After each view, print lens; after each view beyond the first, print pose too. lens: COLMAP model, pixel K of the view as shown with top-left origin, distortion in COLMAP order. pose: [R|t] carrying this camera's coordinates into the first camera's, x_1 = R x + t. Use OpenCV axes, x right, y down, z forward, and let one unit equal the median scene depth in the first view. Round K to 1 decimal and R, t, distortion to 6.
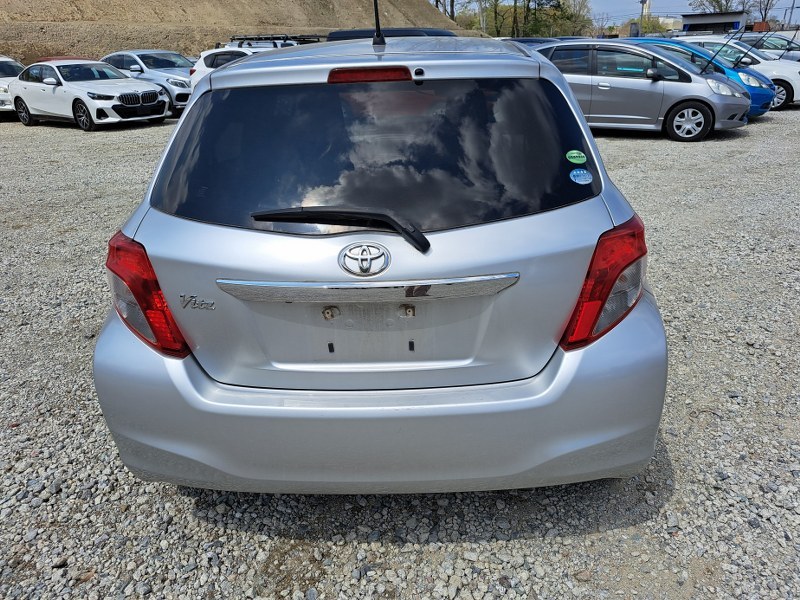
lens RADIAL K [[577.8, 0, 394.0], [0, 577.8, 304.3], [0, 0, 1]] dist [0.016203, 0.003512]
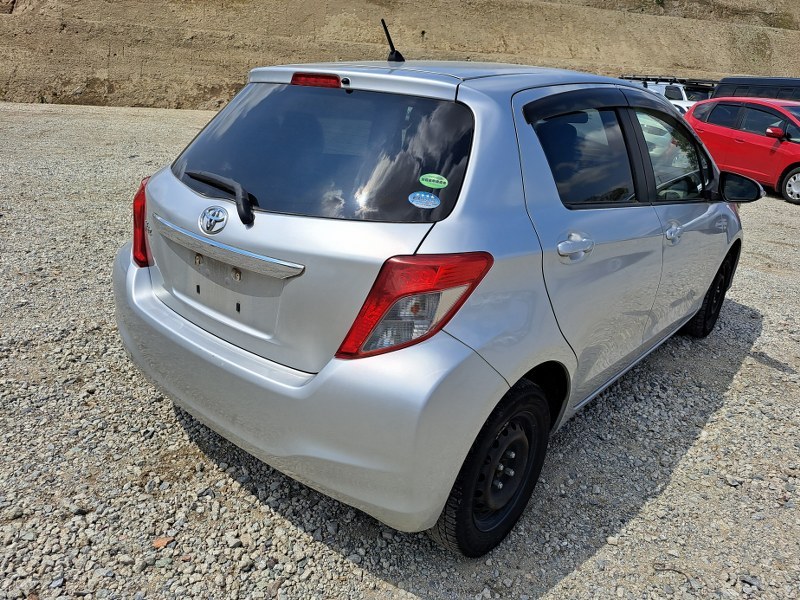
lens RADIAL K [[577.8, 0, 394.5], [0, 577.8, 301.9], [0, 0, 1]] dist [0.016203, 0.003512]
pose [[0.778150, 0.299470, -0.552087, 0.849325], [-0.331794, 0.942348, 0.043506, -0.084424], [0.533287, 0.149325, 0.832651, 0.195556]]
